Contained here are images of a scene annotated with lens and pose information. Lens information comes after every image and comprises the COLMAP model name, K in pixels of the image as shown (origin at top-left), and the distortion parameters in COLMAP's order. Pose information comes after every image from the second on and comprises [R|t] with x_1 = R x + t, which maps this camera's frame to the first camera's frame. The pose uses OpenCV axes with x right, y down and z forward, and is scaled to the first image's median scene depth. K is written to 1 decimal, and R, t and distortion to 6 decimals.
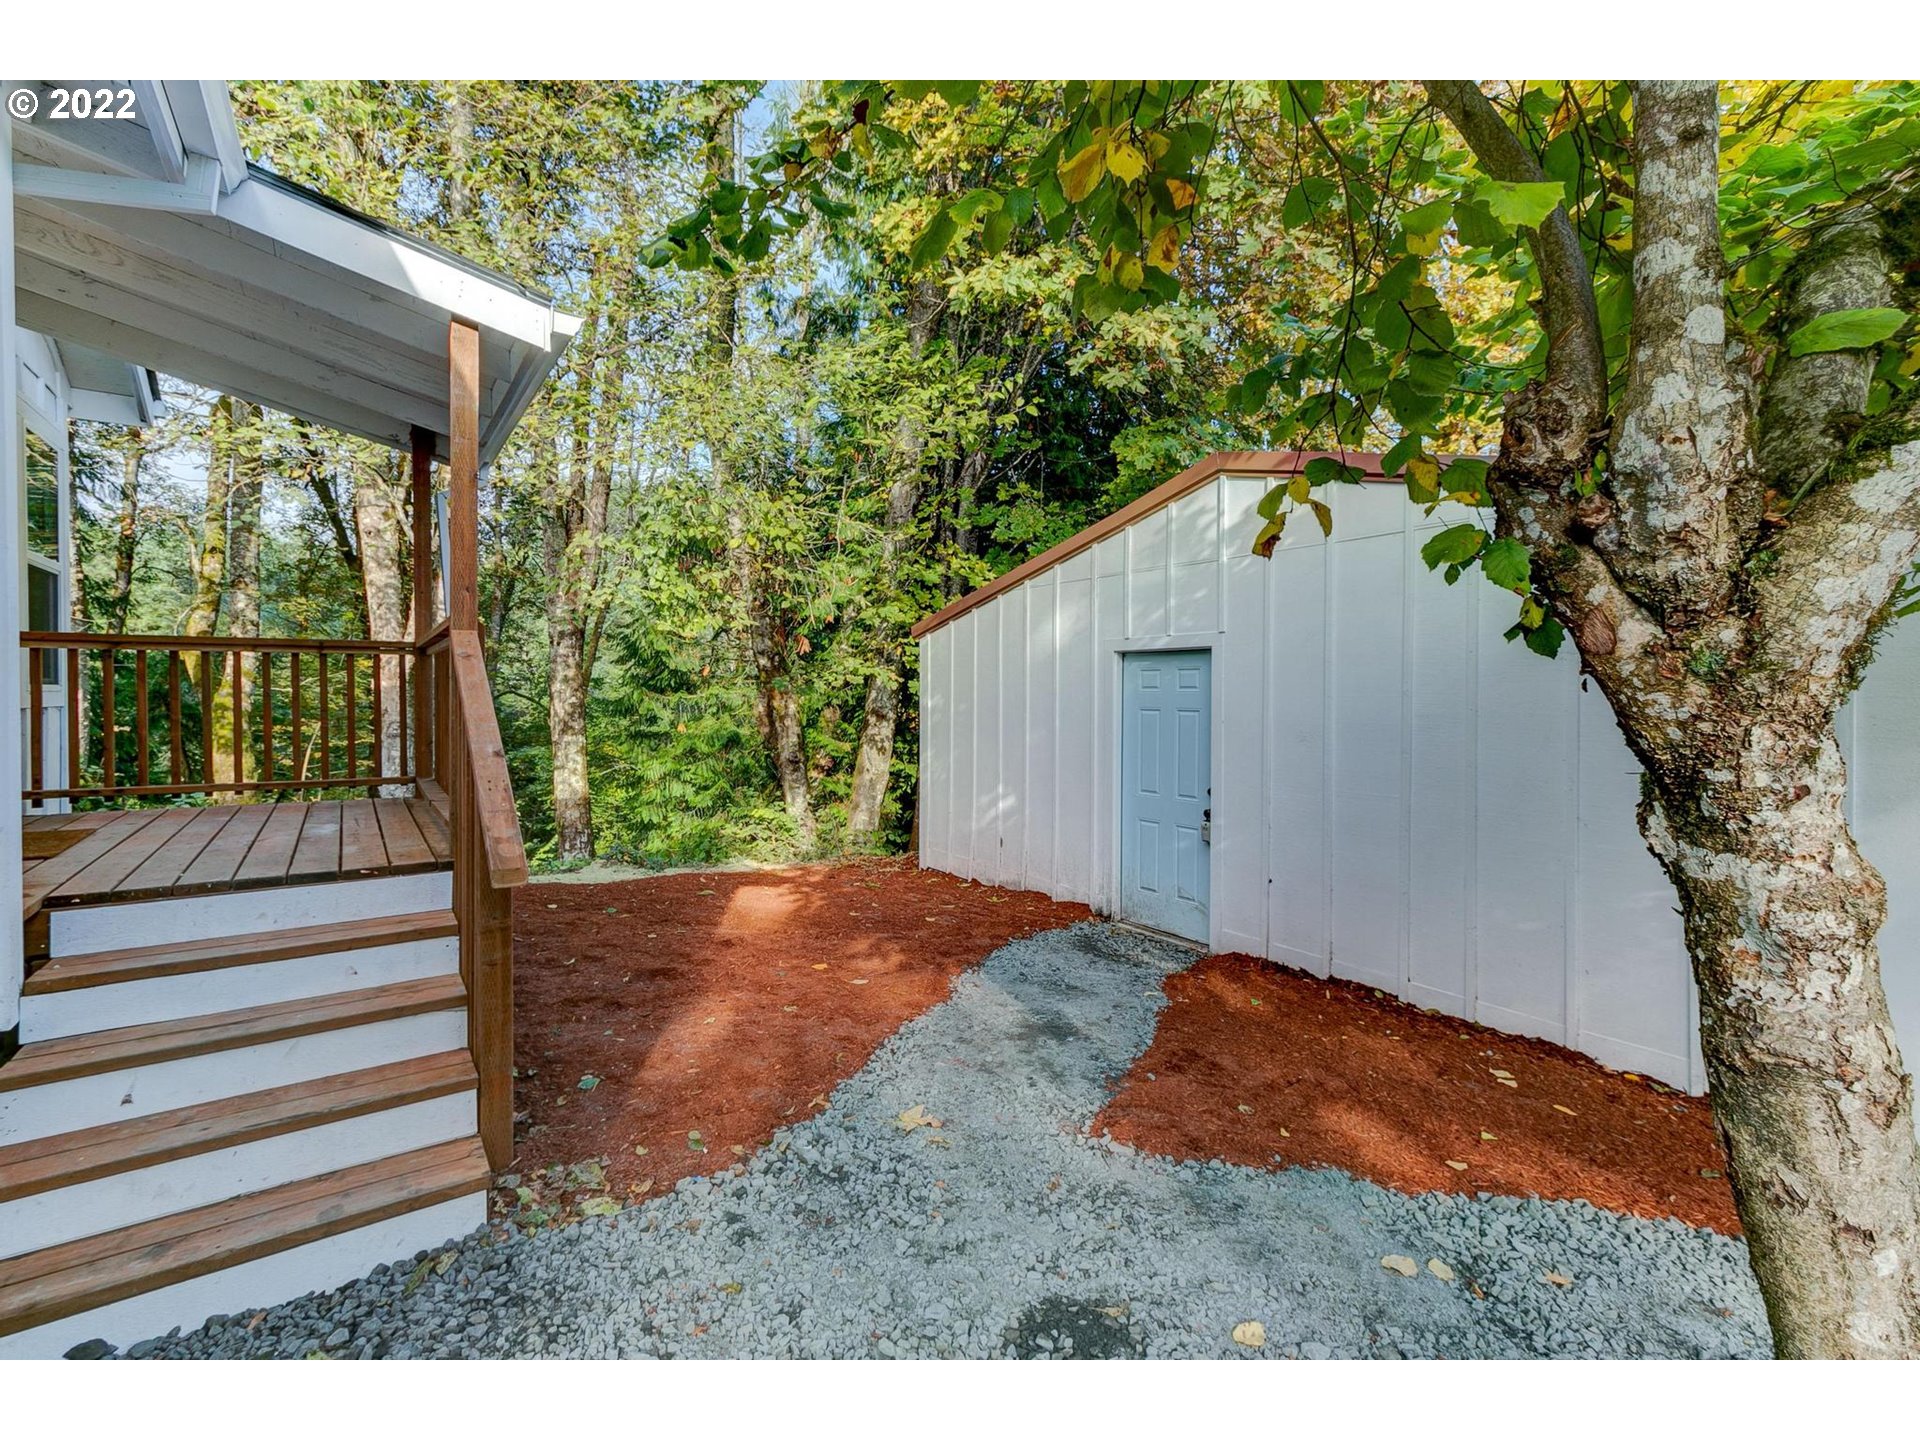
lens RADIAL K [[873.6, 0, 973.2], [0, 873.6, 683.9], [0, 0, 1]] dist [0.020303, -0.000273]
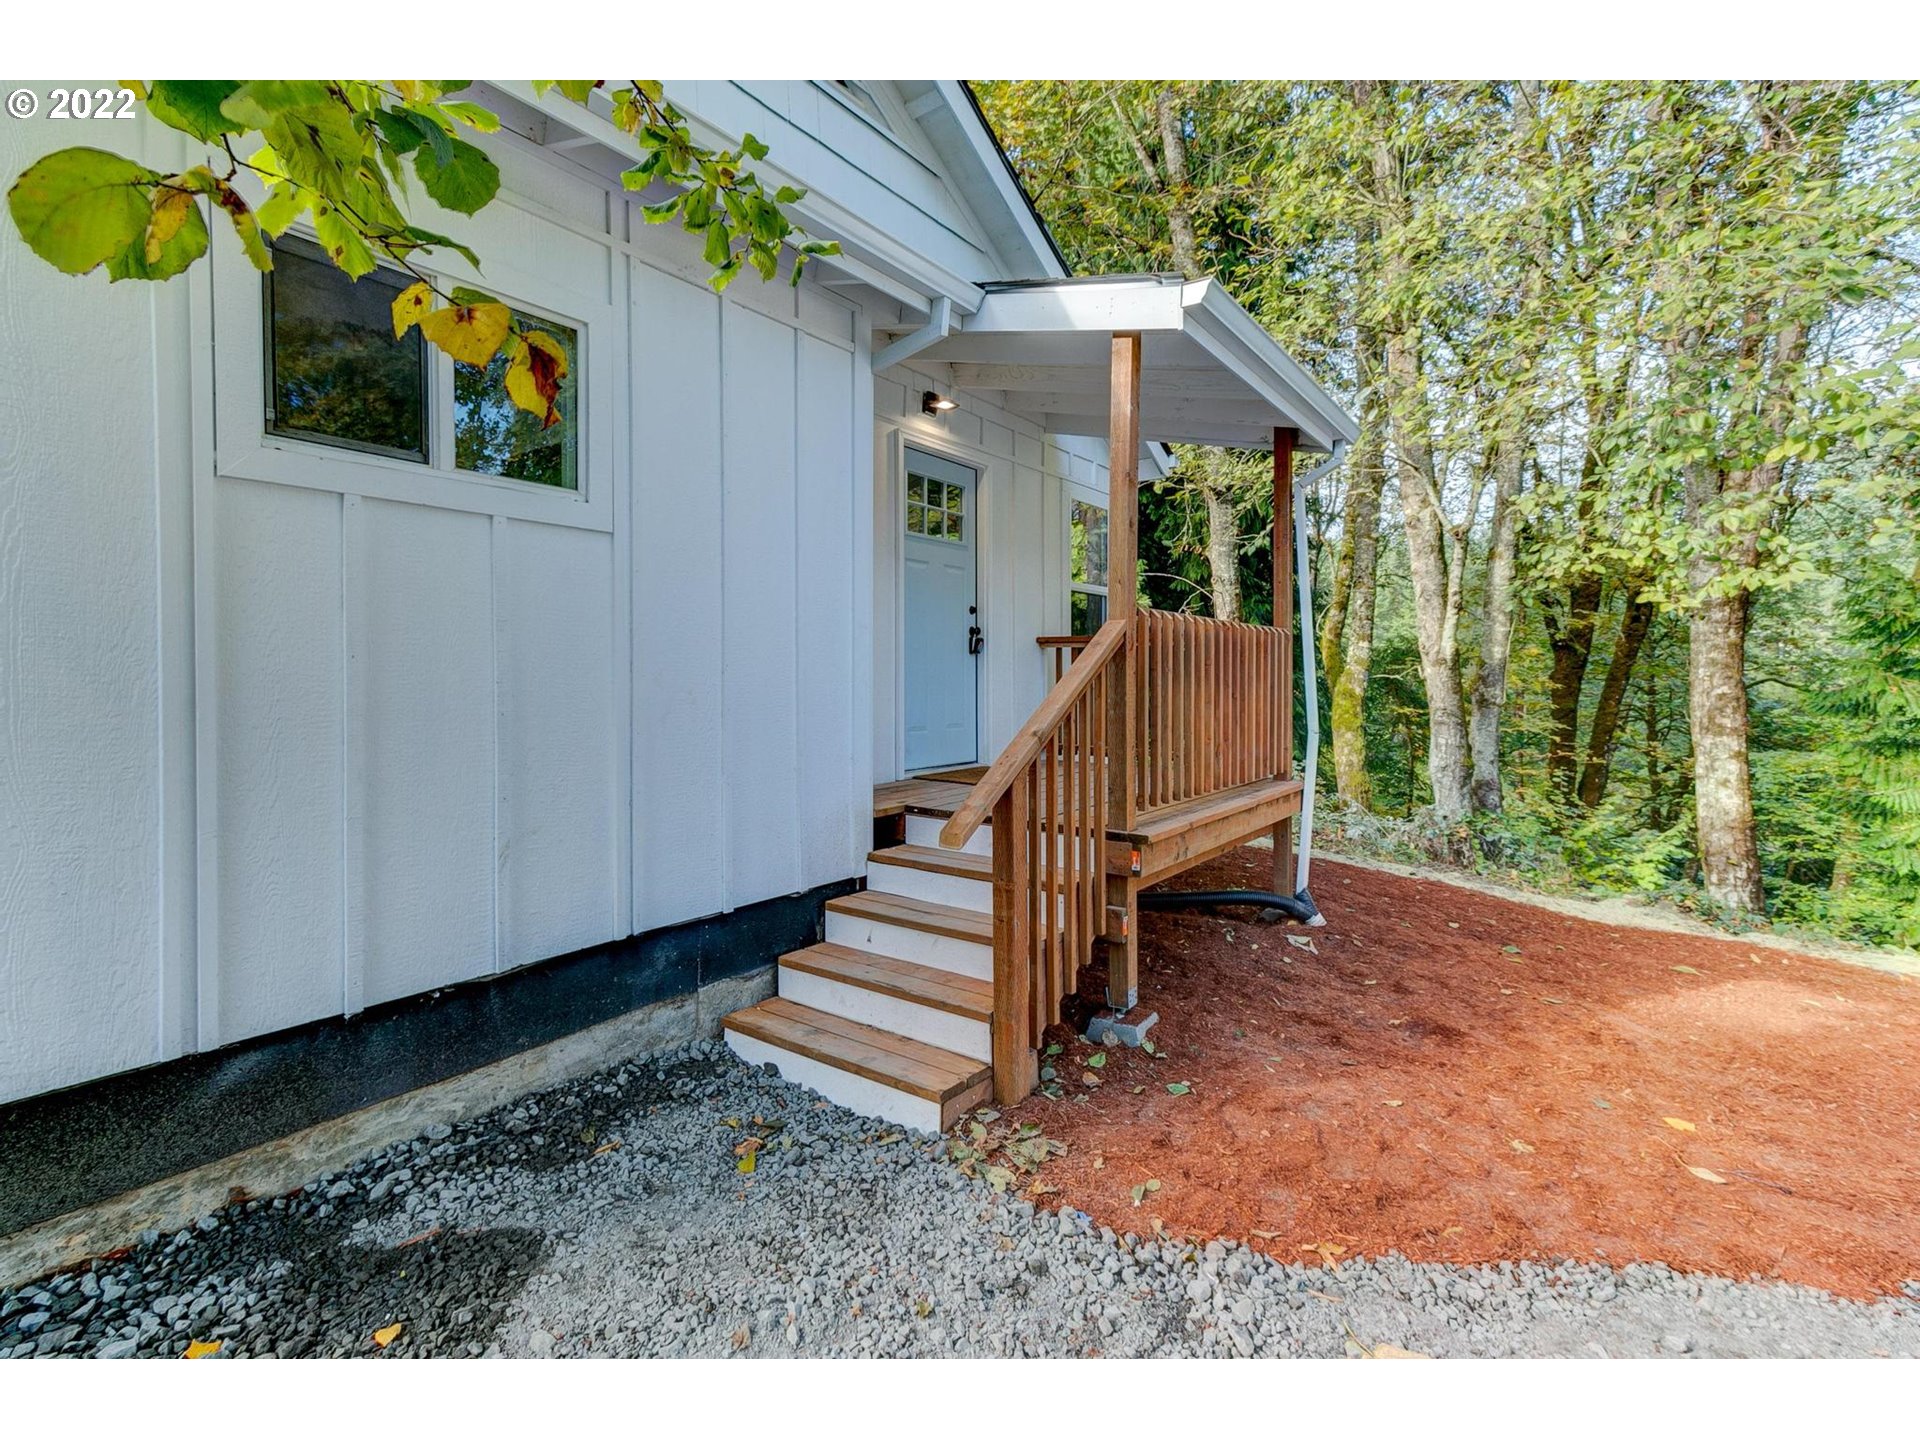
lens RADIAL K [[889.0, 0, 914.0], [0, 889.0, 668.4], [0, 0, 1]] dist [0.013930, -0.000574]
pose [[0.297190, -0.010708, -0.954758, 0.306398], [0.007308, 0.999933, -0.008940, 0.005928], [0.954790, -0.004320, 0.297249, 0.340919]]
